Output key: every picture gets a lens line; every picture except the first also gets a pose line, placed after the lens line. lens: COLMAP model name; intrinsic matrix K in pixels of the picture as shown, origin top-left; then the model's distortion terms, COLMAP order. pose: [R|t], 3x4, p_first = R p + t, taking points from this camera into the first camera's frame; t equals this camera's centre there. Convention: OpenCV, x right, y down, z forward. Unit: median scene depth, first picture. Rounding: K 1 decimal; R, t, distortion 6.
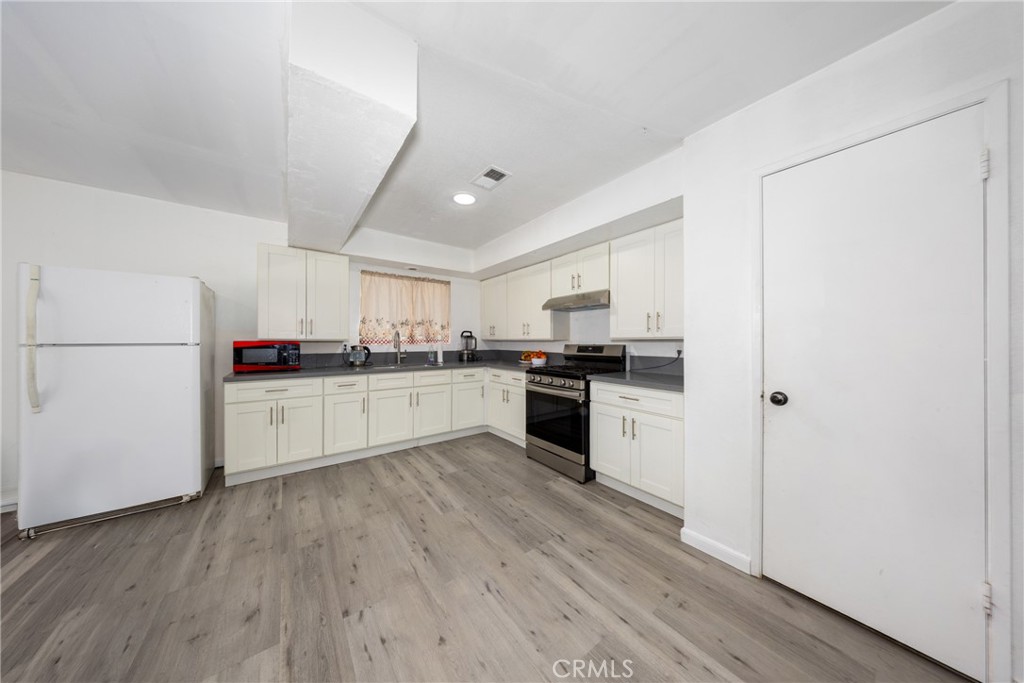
lens RADIAL K [[299.3, 0, 512.0], [0, 299.3, 341.5], [0, 0, 1]] dist [0.001133, 0.000073]
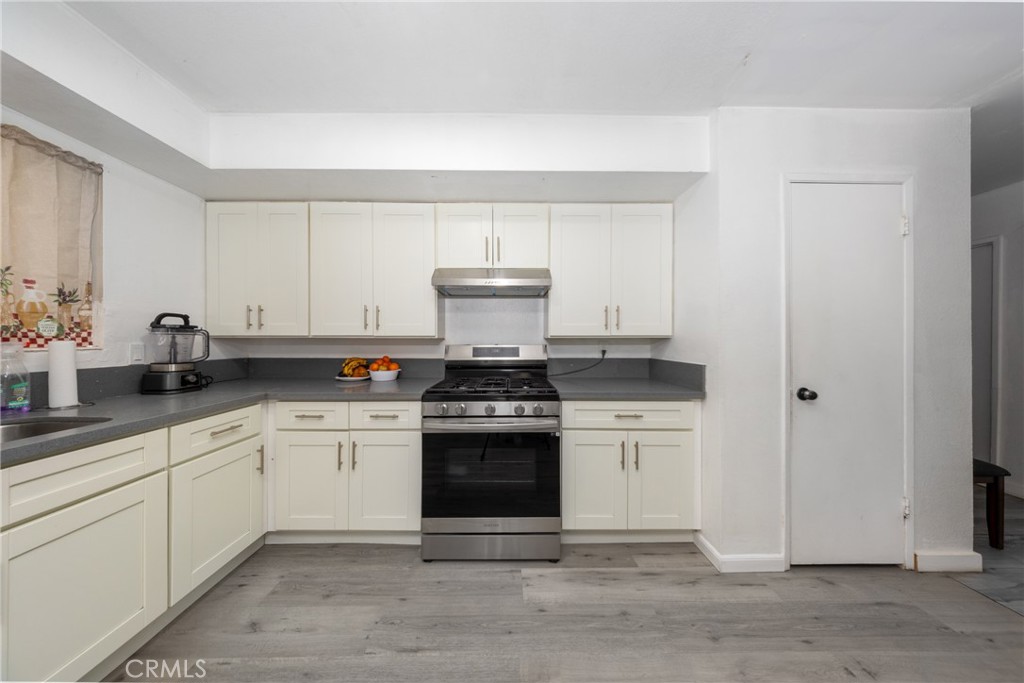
lens RADIAL K [[299.3, 0, 512.0], [0, 299.3, 341.5], [0, 0, 1]] dist [0.001133, 0.000073]
pose [[0.590181, -0.003136, 0.807265, -0.285149], [-0.000476, 0.999991, 0.004233, -0.001003], [-0.807270, -0.002882, 0.590175, 0.579790]]
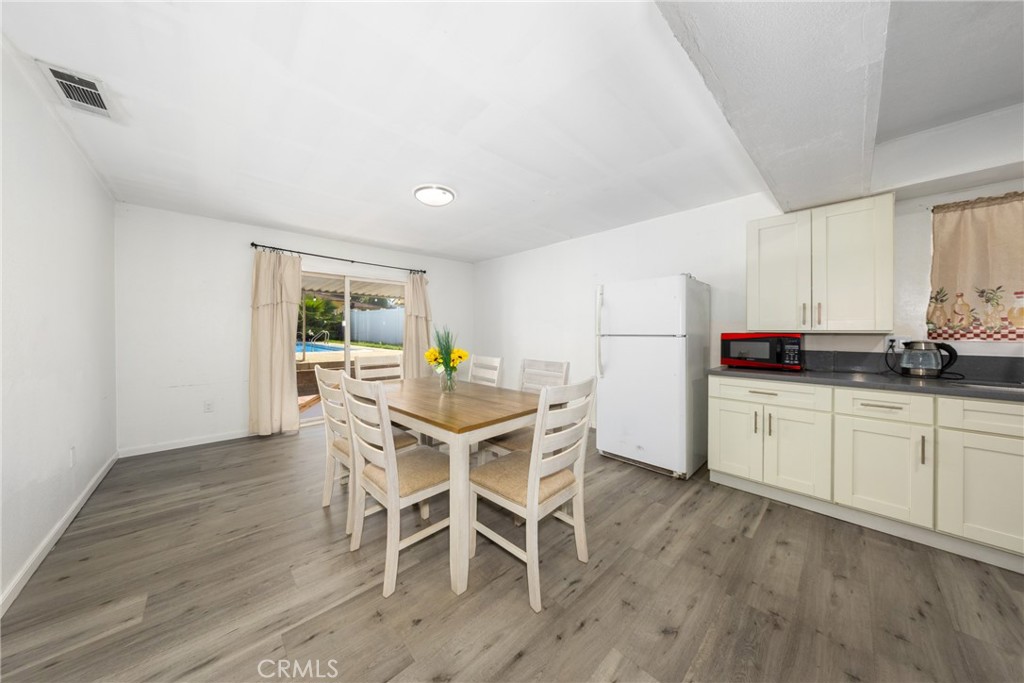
lens RADIAL K [[320.7, 0, 489.8], [0, 320.7, 332.7], [0, 0, 1]] dist [-0.007419, 0.002062]
pose [[0.082969, 0.001883, -0.996550, 0.024458], [-0.003636, 0.999992, 0.001586, -0.001195], [0.996545, 0.003491, 0.082975, 0.150459]]
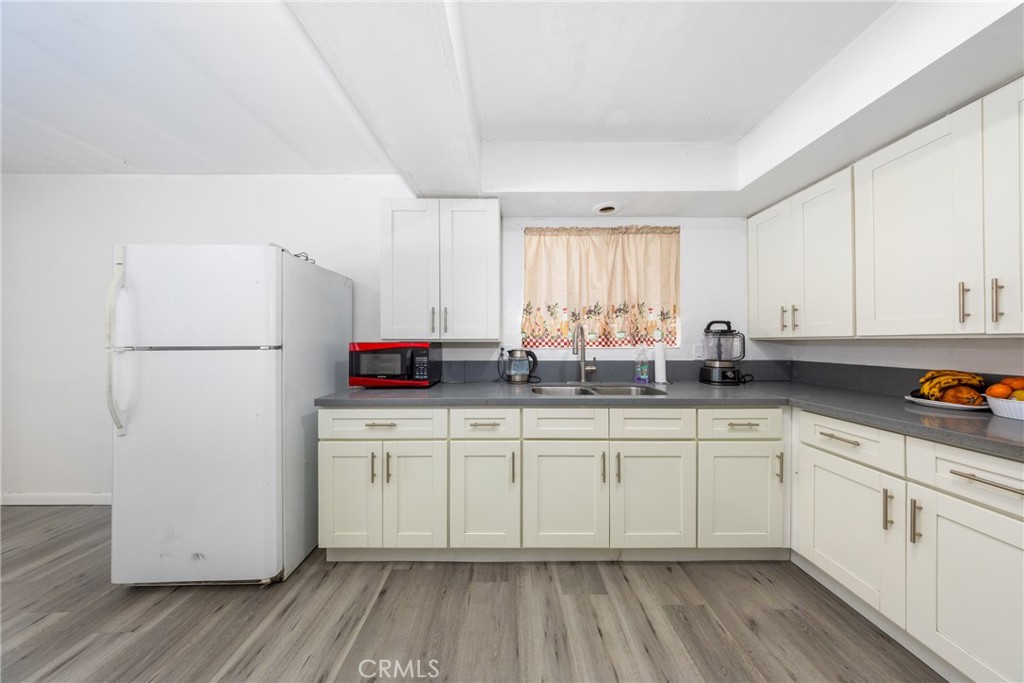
lens RADIAL K [[299.3, 0, 512.0], [0, 299.3, 341.5], [0, 0, 1]] dist [0.001133, 0.000073]
pose [[0.809092, -0.002495, -0.587676, -0.190488], [0.000974, 0.999995, -0.002905, -0.000950], [0.587681, 0.001778, 0.809091, 0.572661]]
